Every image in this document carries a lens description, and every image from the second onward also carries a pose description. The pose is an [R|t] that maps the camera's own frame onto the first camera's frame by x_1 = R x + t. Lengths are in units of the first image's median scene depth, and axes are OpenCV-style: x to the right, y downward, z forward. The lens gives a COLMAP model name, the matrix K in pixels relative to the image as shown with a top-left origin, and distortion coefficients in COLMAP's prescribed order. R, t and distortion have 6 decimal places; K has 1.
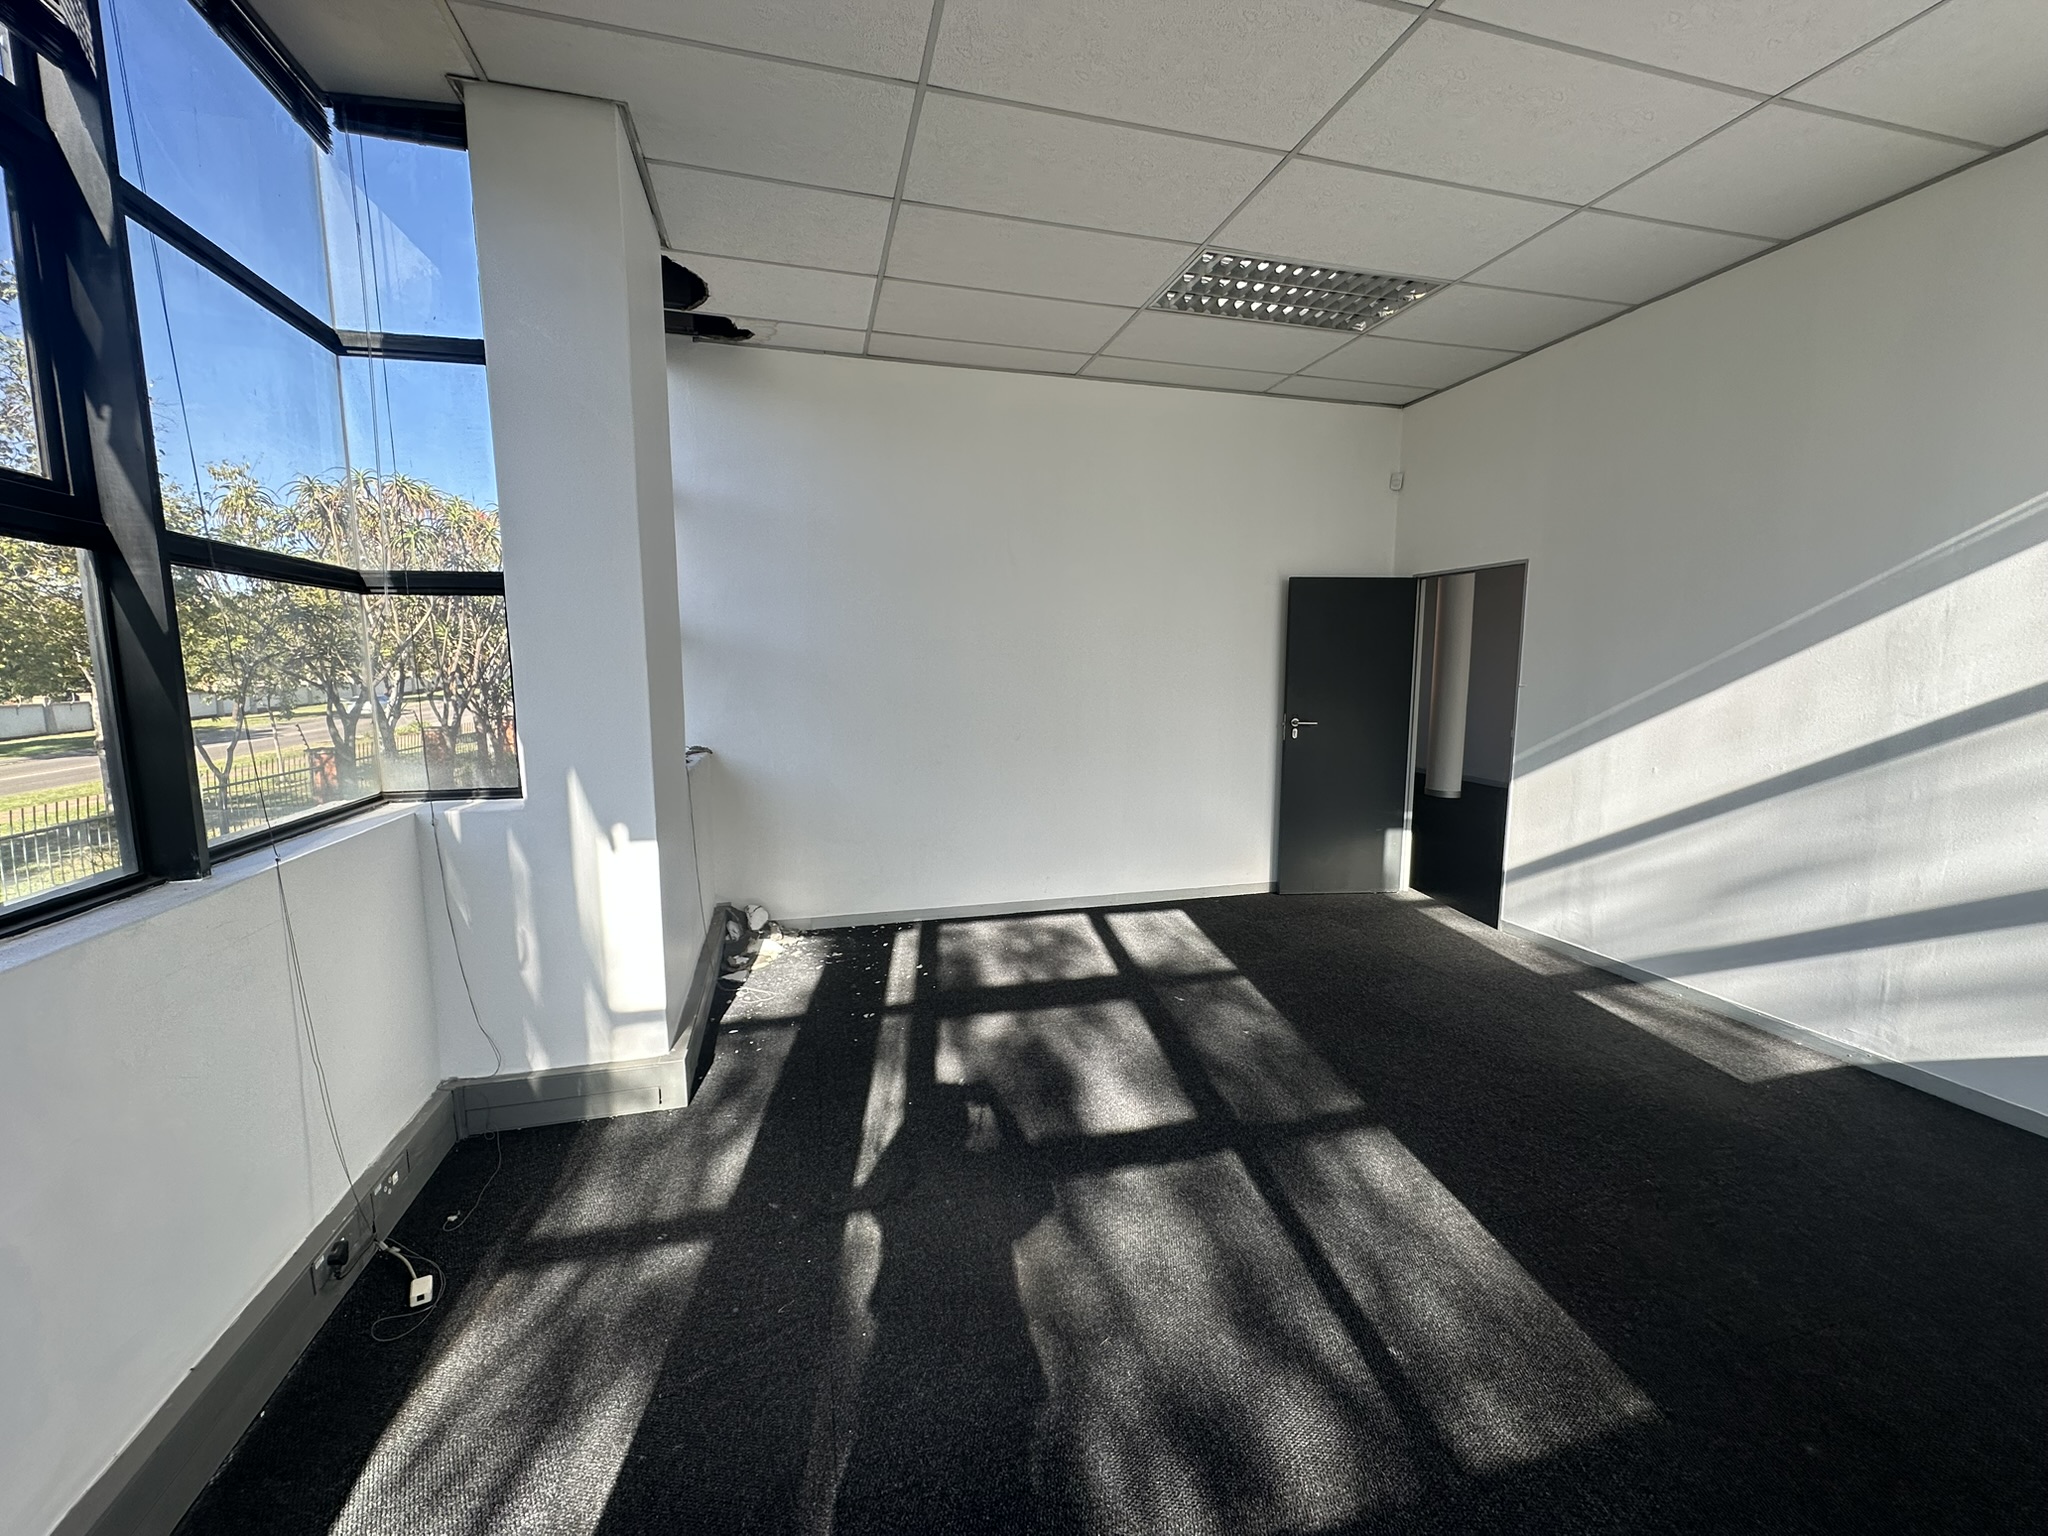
lens RADIAL K [[816.0, 0, 1018.3], [0, 816.0, 765.7], [0, 0, 1]] dist [-0.002421, 0.000472]
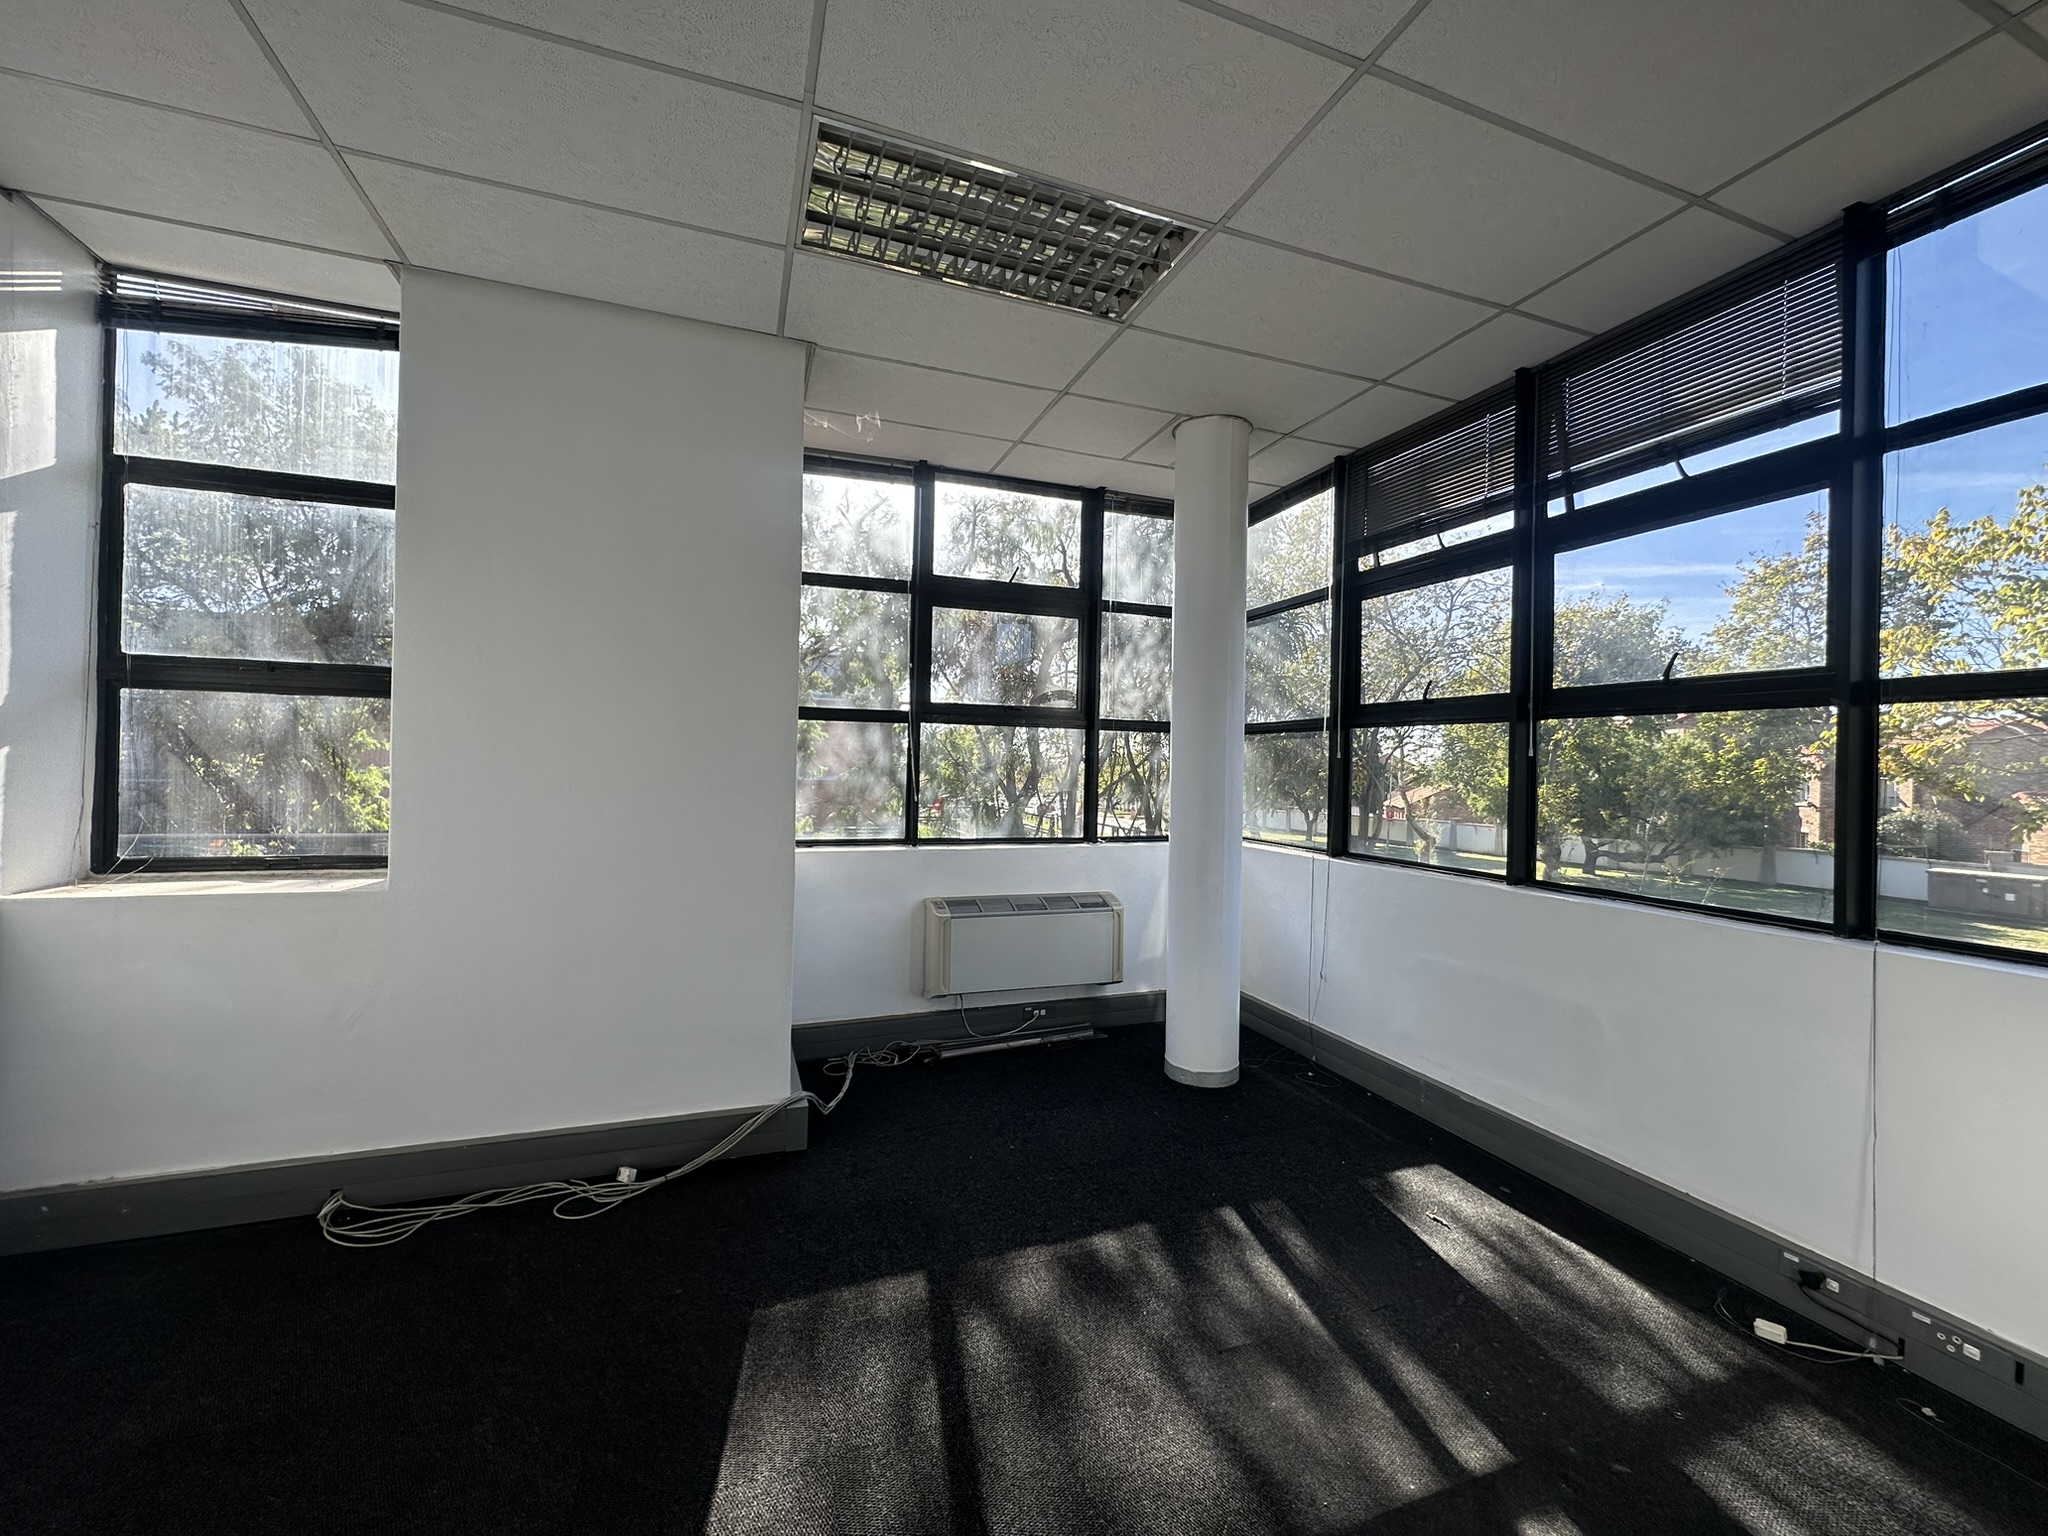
lens RADIAL K [[816.0, 0, 1018.3], [0, 816.0, 765.7], [0, 0, 1]] dist [-0.002421, 0.000472]
pose [[-0.996056, -0.023048, -0.085678, 0.366580], [-0.033381, 0.992068, 0.121190, -0.204275], [0.082205, 0.123572, -0.988925, 1.655707]]
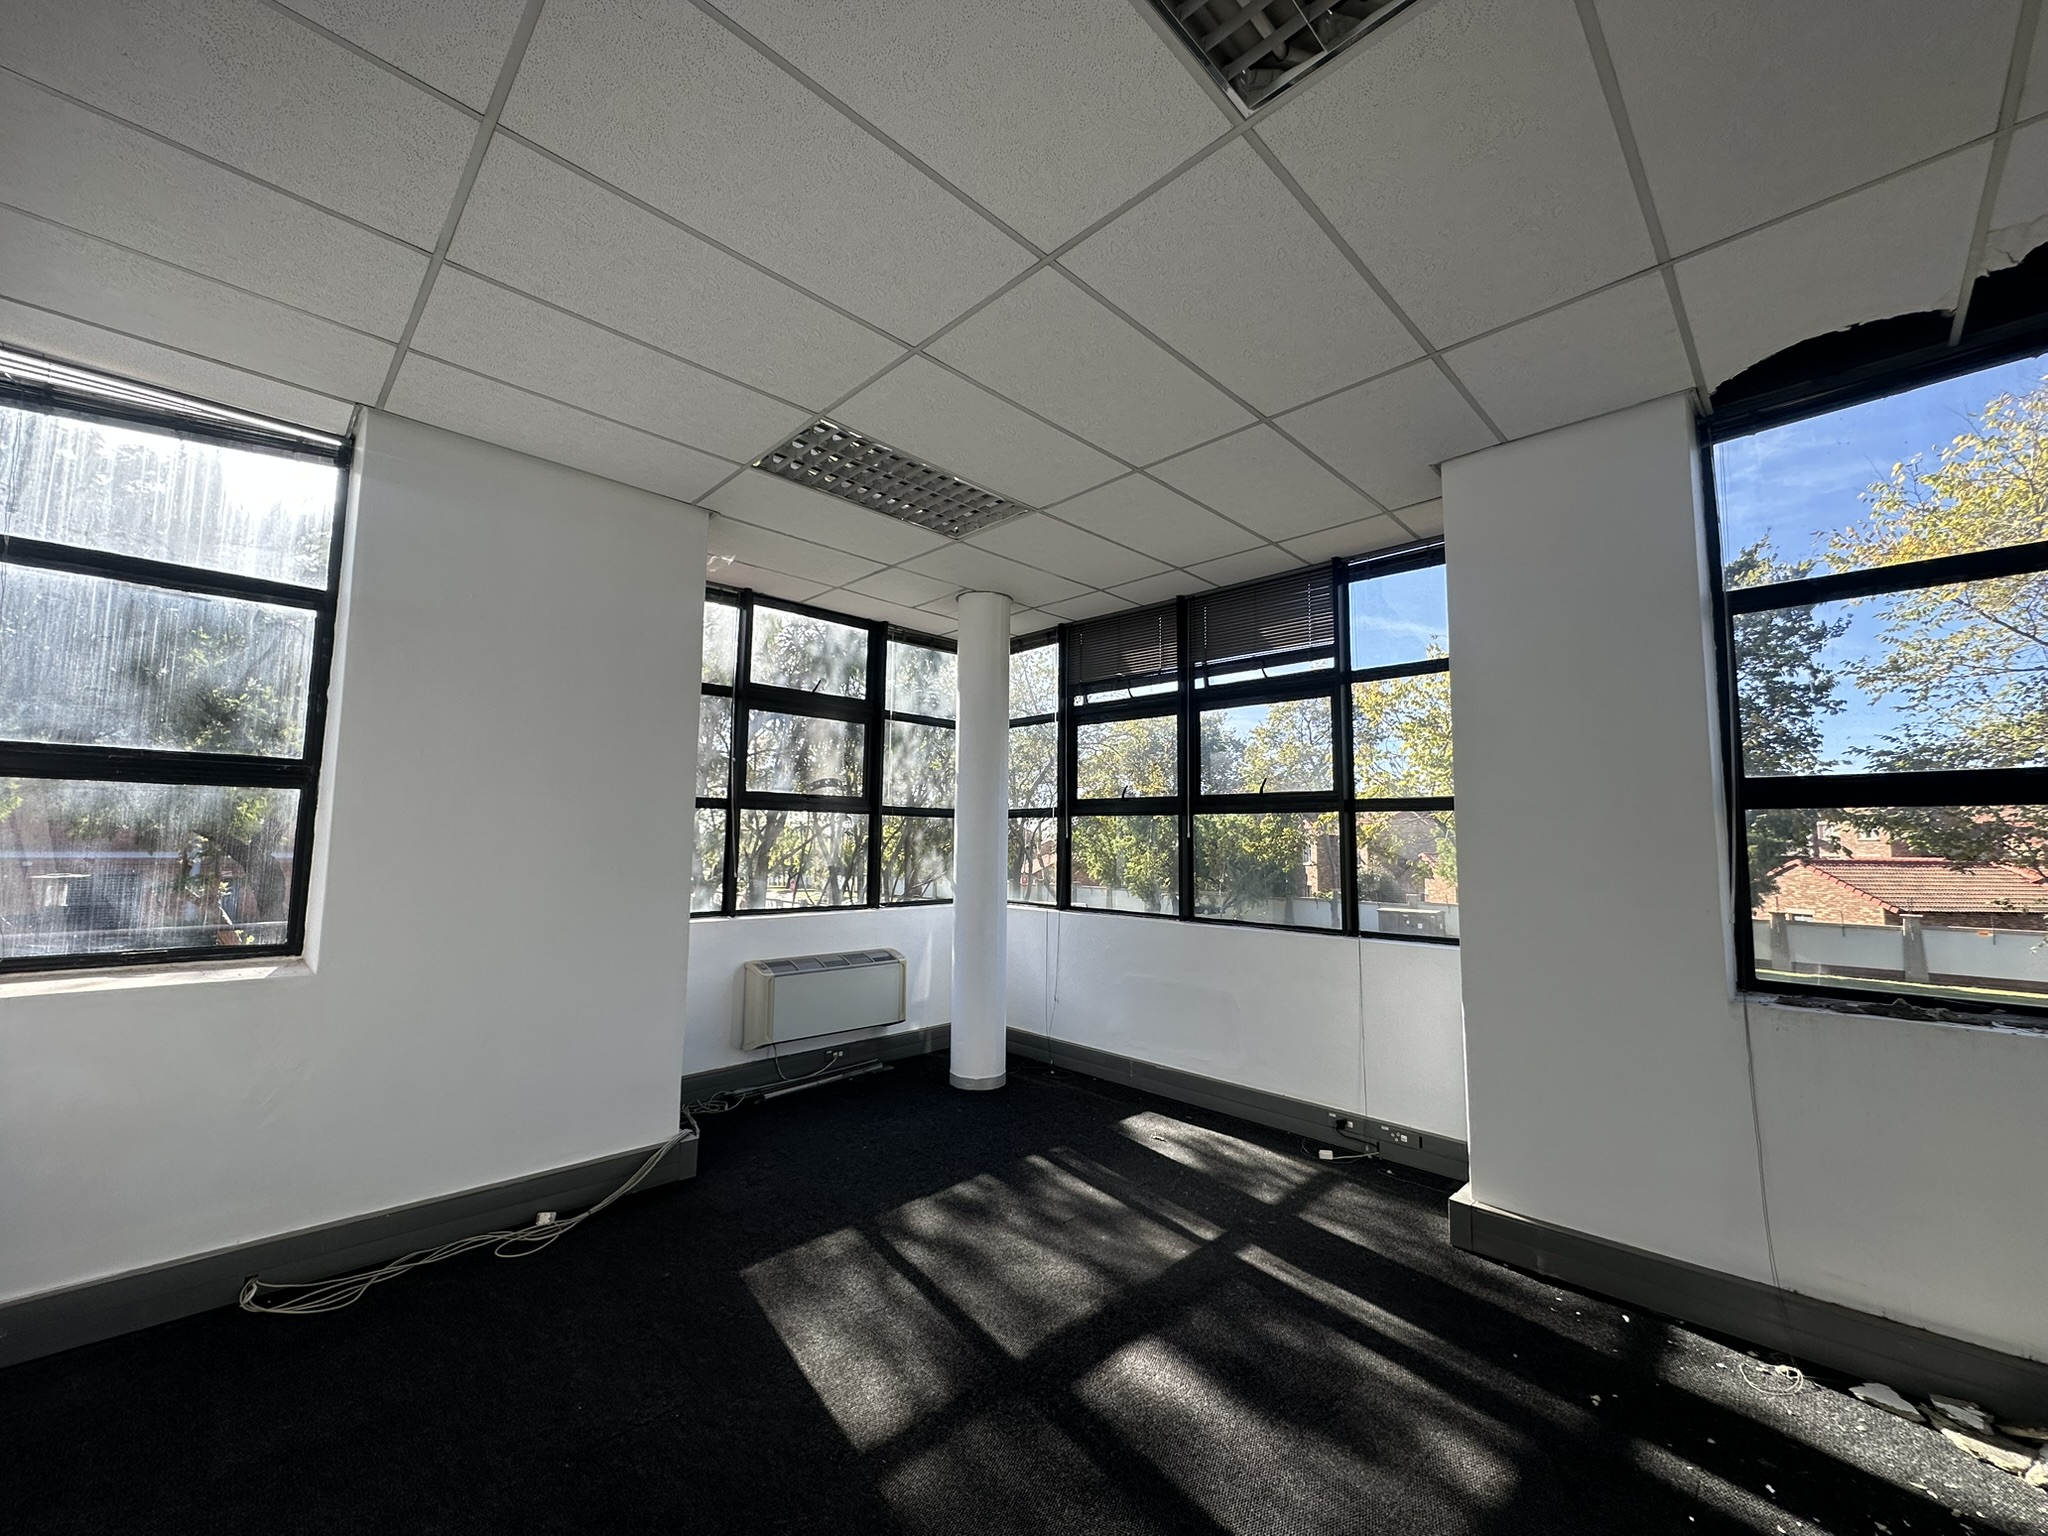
lens RADIAL K [[816.0, 0, 1018.3], [0, 816.0, 765.7], [0, 0, 1]] dist [-0.002421, 0.000472]
pose [[-0.869954, -0.060069, -0.489461, 0.871126], [-0.074941, 0.997129, 0.010826, -0.263012], [0.487406, 0.046099, -0.871958, 2.030748]]
